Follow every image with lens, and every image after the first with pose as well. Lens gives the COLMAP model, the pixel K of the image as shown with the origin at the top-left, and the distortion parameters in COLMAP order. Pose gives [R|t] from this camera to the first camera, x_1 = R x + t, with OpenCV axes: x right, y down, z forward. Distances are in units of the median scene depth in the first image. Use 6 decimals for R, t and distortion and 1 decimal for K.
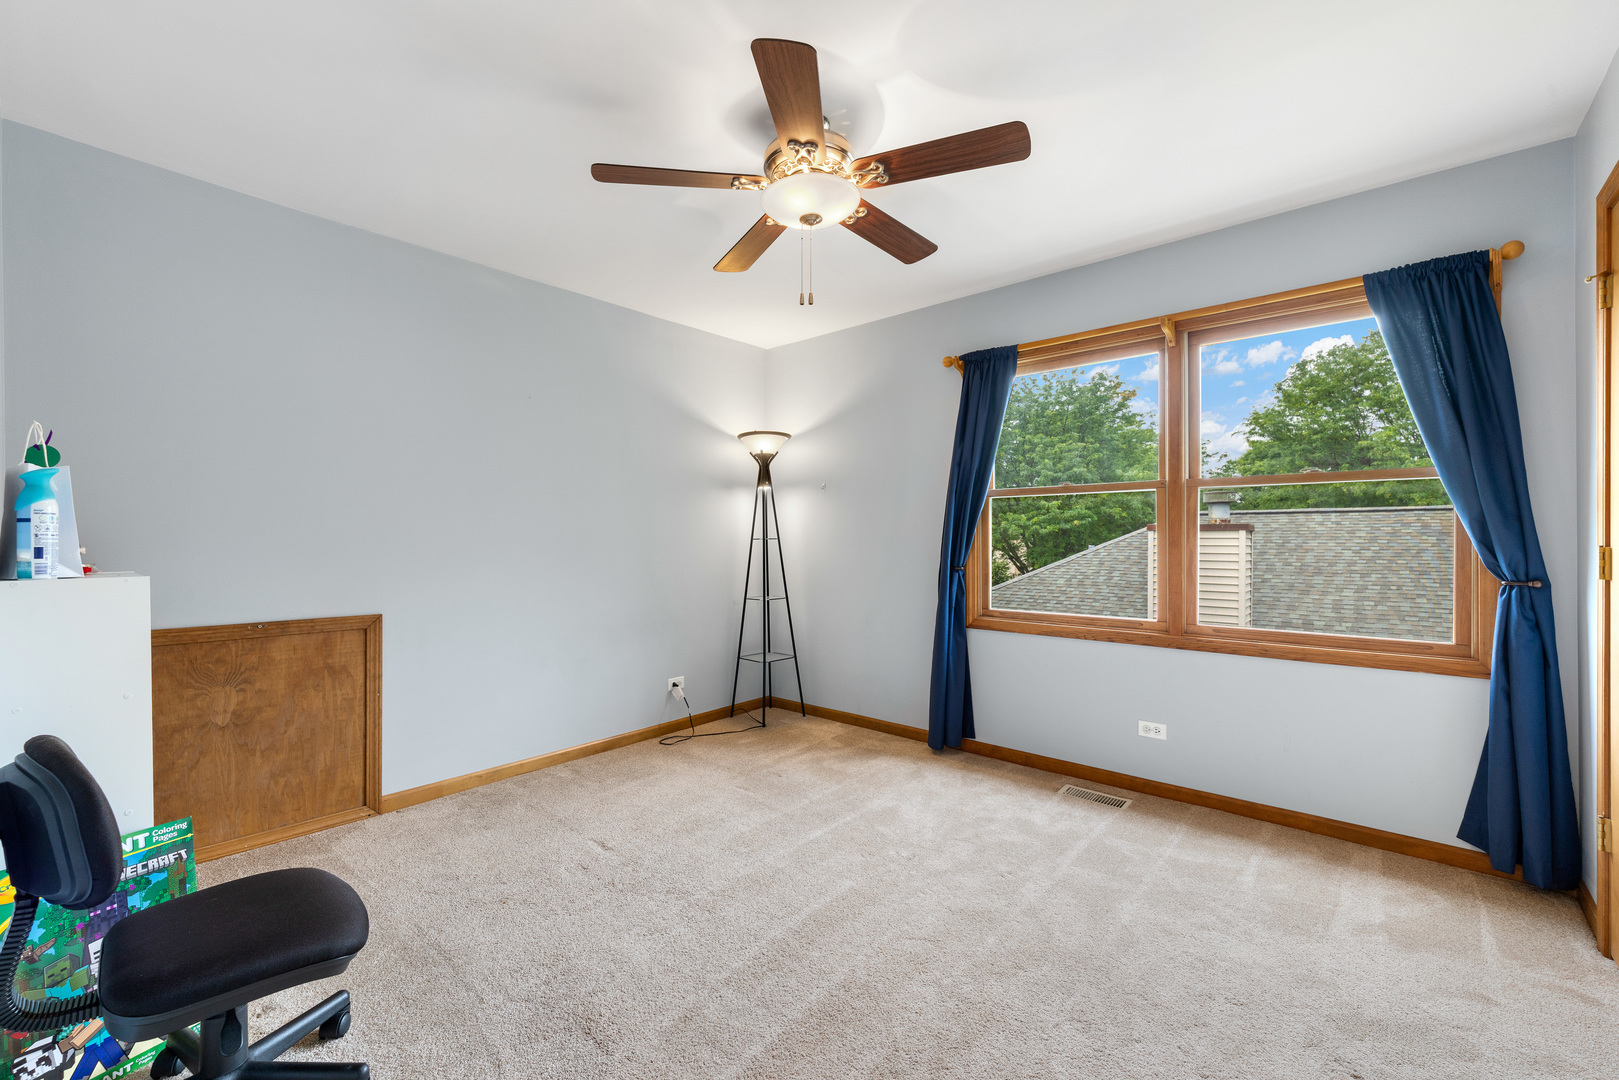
lens RADIAL K [[730.6, 0, 812.5], [0, 730.6, 540.5], [0, 0, 1]] dist [-0.001850, -0.000457]
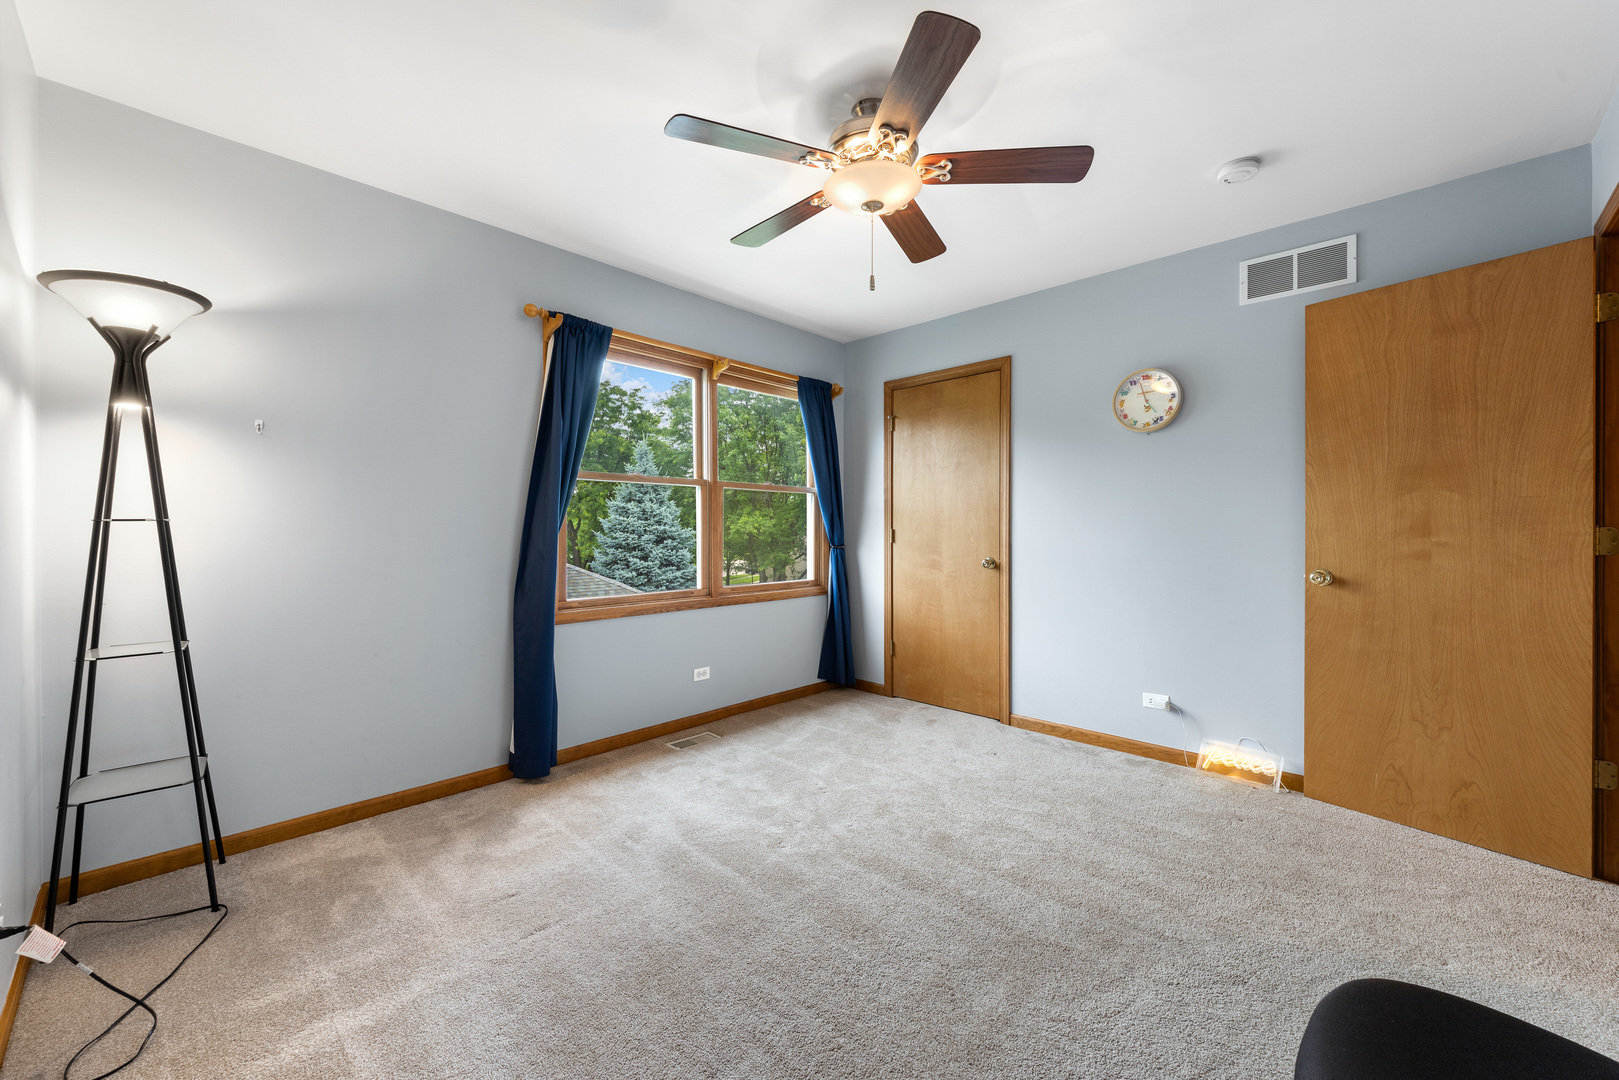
lens RADIAL K [[630.9, 0, 814.5], [0, 630.9, 532.9], [0, 0, 1]] dist [0.002884, -0.000735]
pose [[-0.007939, 0.006392, 0.999948, -0.577494], [0.013826, 0.999885, -0.006282, 0.019869], [-0.999873, 0.013775, -0.008026, 0.727316]]
